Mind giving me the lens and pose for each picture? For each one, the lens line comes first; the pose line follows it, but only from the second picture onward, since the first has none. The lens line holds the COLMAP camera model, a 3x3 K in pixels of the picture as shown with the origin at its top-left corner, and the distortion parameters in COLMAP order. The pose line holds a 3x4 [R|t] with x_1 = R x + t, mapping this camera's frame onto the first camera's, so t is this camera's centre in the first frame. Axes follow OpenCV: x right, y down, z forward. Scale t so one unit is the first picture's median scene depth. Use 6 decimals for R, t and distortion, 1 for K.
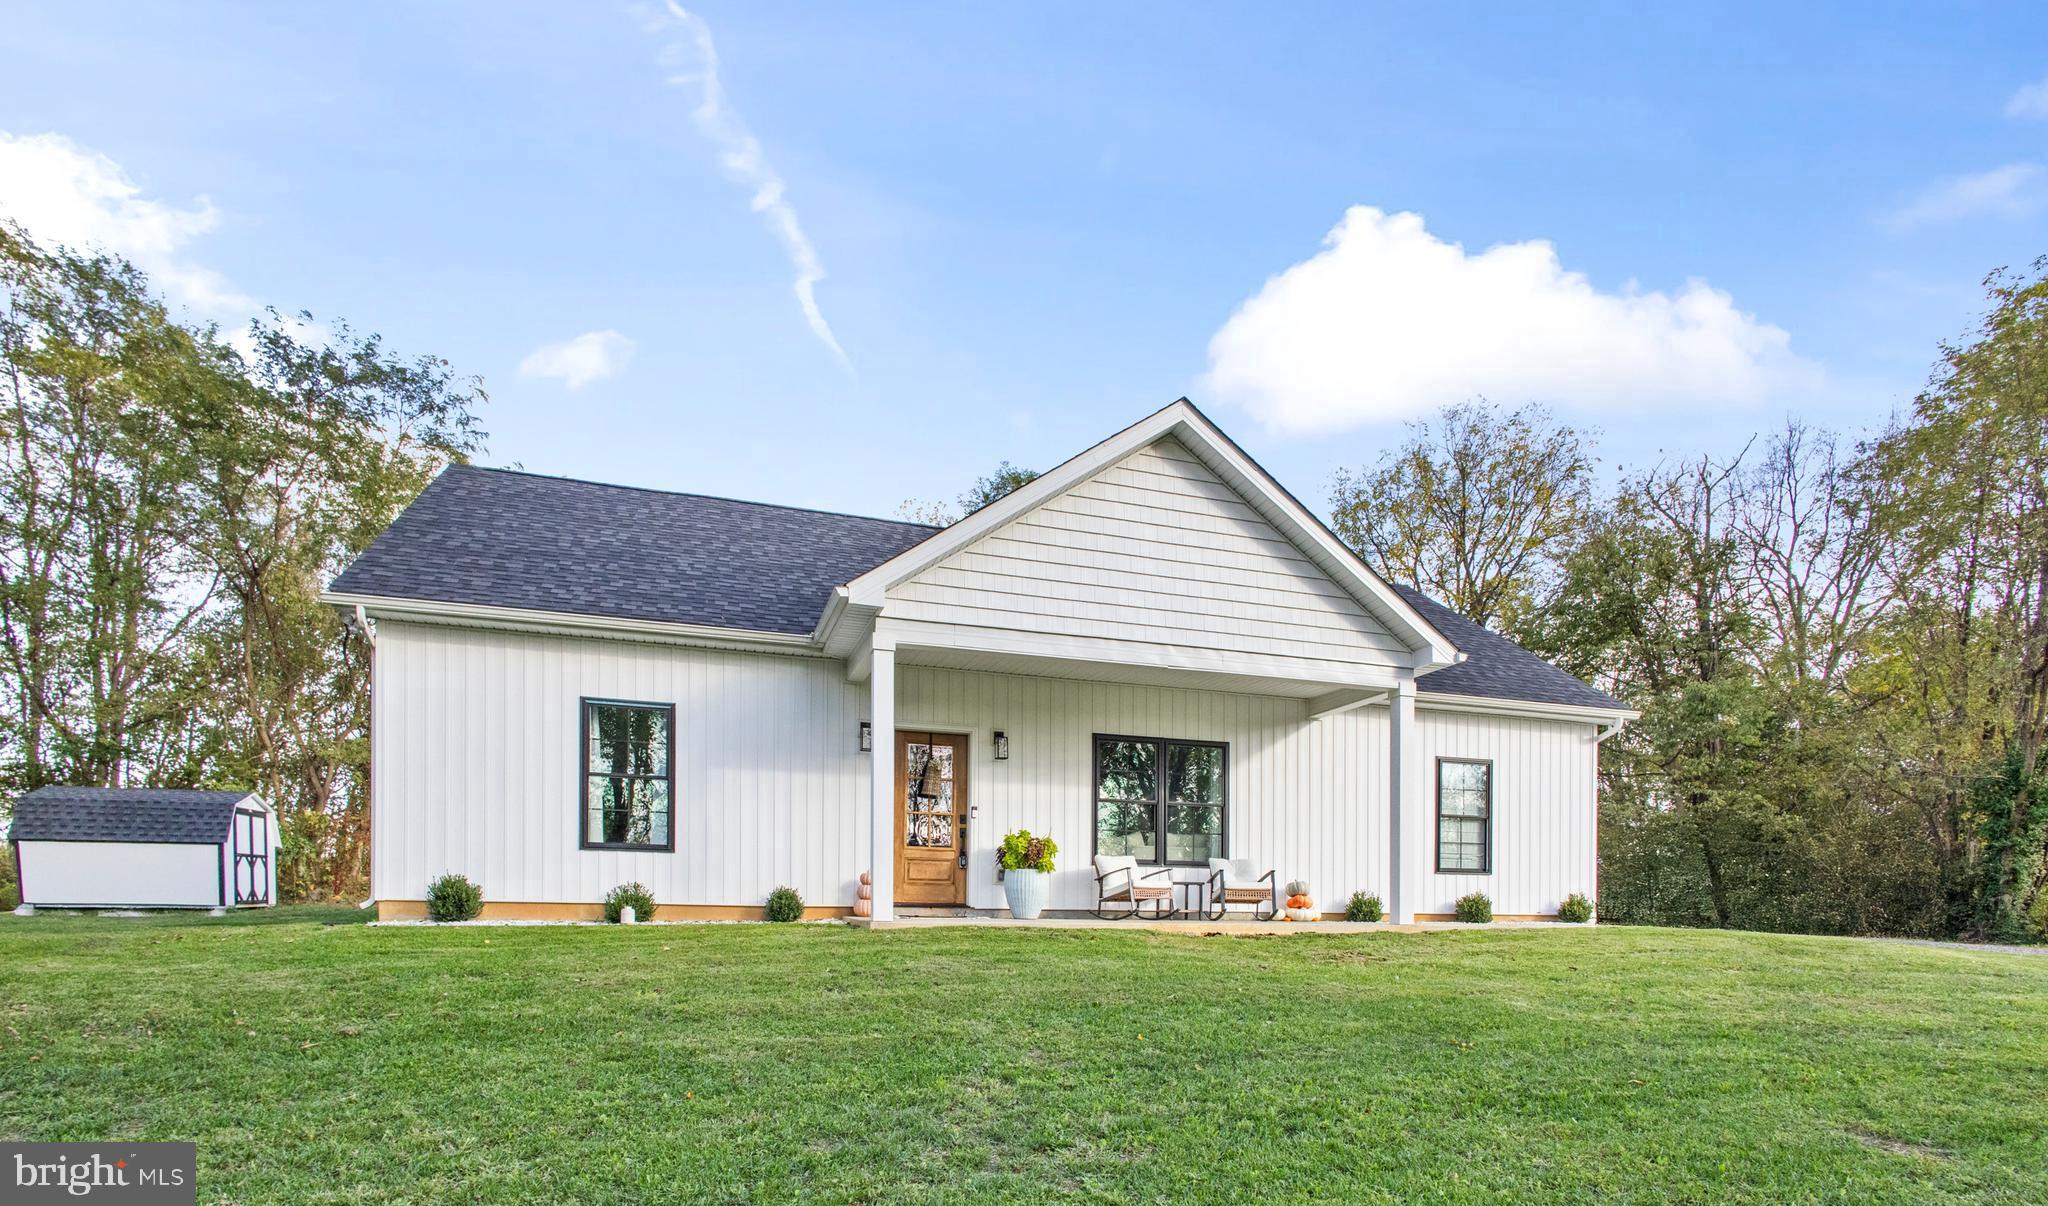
lens RADIAL K [[924.0, 0, 1024.5], [0, 924.0, 684.1], [0, 0, 1]] dist [-0.000524, -0.000341]
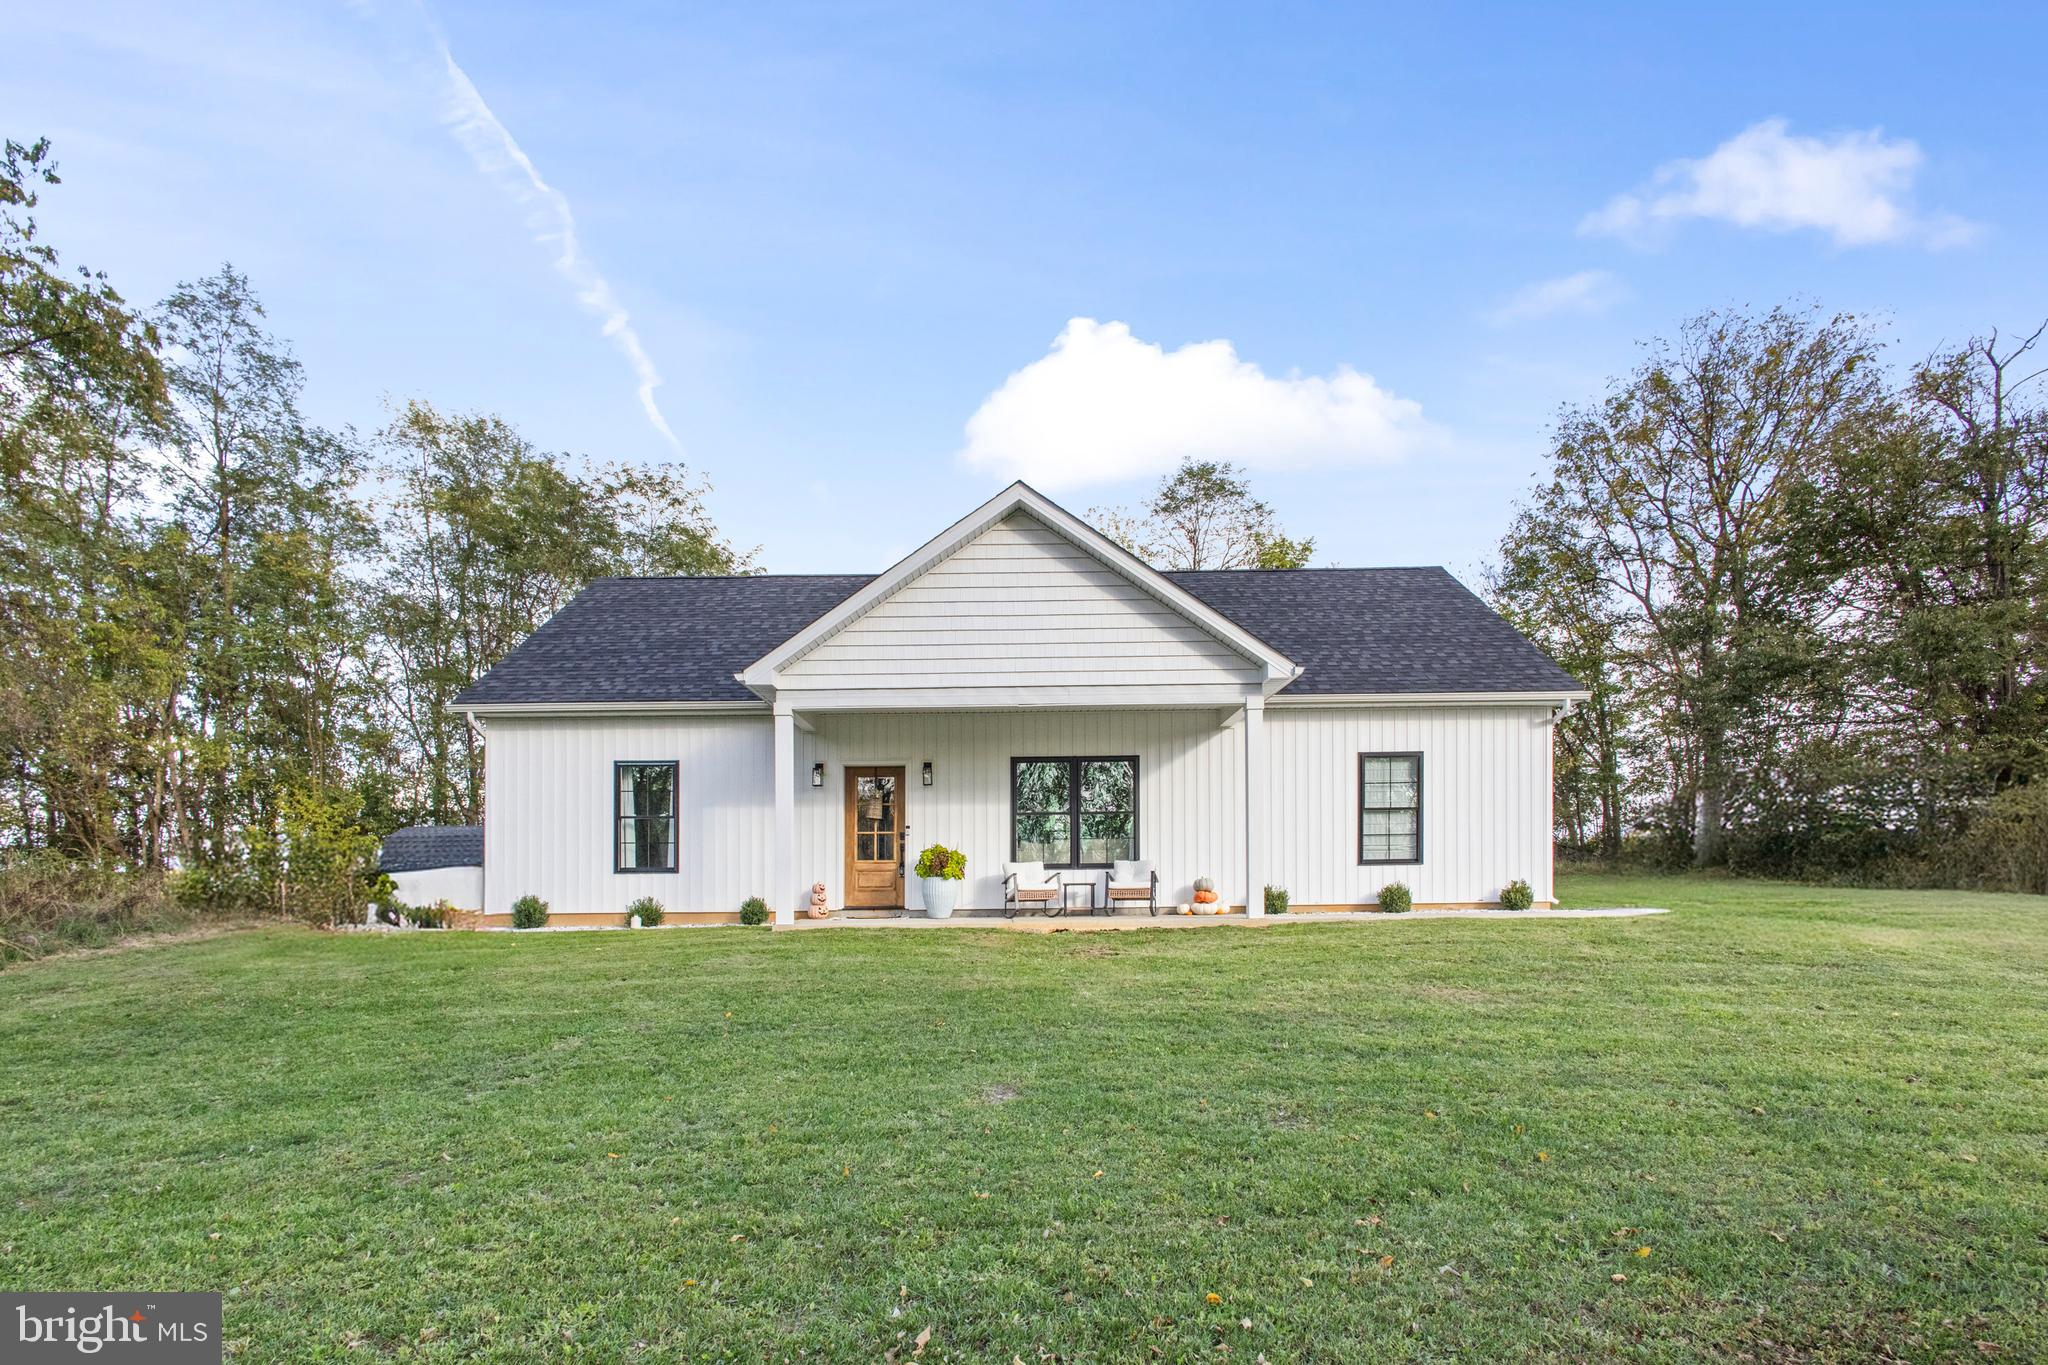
lens RADIAL K [[899.6, 0, 1031.7], [0, 899.6, 626.4], [0, 0, 1]] dist [-0.001327, -0.000278]
pose [[0.956827, -0.103046, -0.271779, 0.460558], [0.090726, 0.994212, -0.057548, -0.047992], [0.276136, 0.030406, 0.960638, -0.114201]]
